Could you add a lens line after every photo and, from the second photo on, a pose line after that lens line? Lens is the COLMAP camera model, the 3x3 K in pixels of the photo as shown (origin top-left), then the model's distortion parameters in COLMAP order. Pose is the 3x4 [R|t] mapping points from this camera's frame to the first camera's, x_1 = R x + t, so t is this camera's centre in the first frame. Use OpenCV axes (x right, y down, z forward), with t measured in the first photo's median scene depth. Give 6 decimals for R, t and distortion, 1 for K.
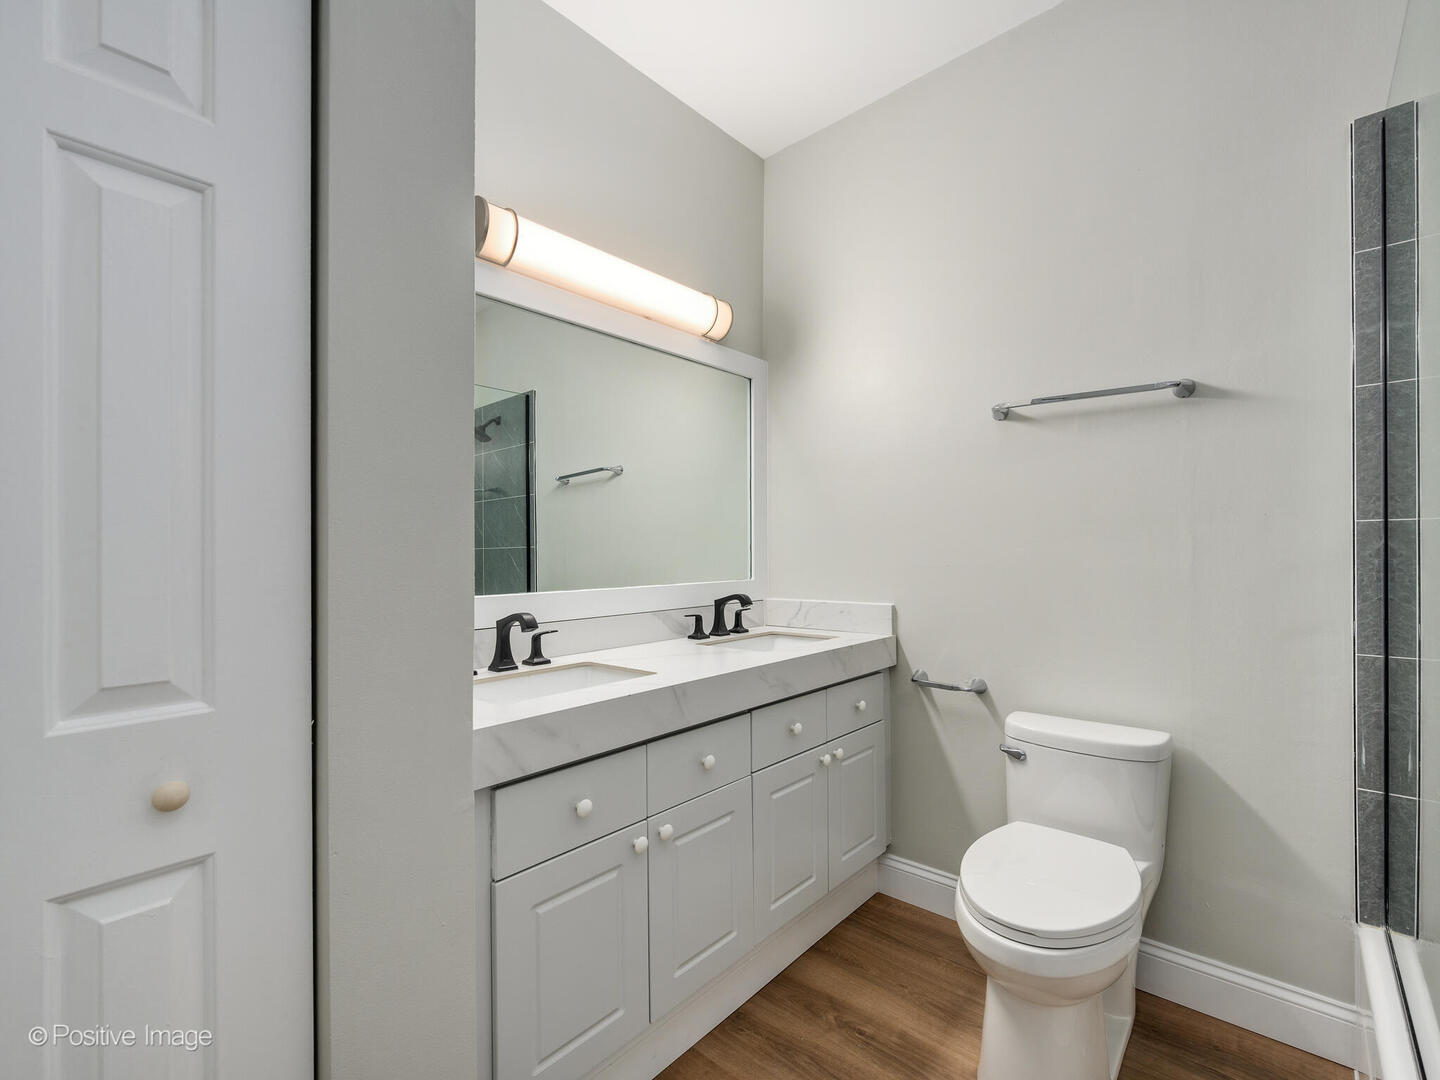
lens RADIAL K [[643.5, 0, 717.8], [0, 643.5, 549.7], [0, 0, 1]] dist [0.003383, -0.000851]
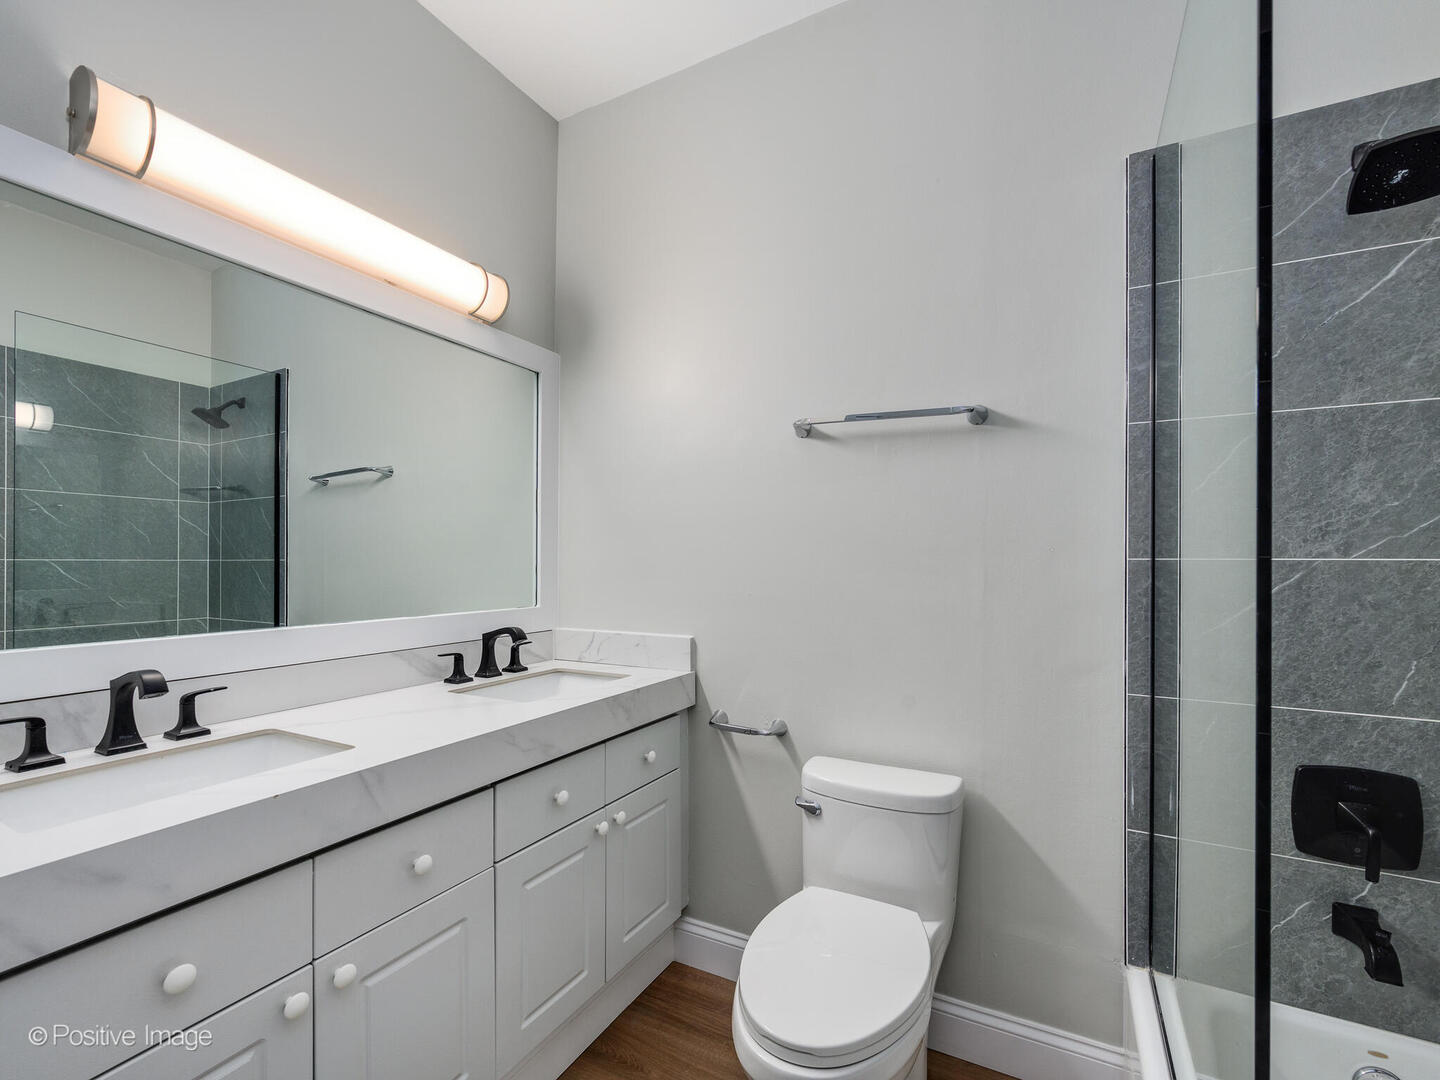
lens RADIAL K [[643.5, 0, 724.0], [0, 643.5, 548.7], [0, 0, 1]] dist [0.003383, -0.000851]
pose [[0.970627, 0.018256, 0.239896, 0.129361], [-0.014759, 0.999757, -0.016364, -0.030279], [-0.240137, 0.012343, 0.970661, 0.162183]]
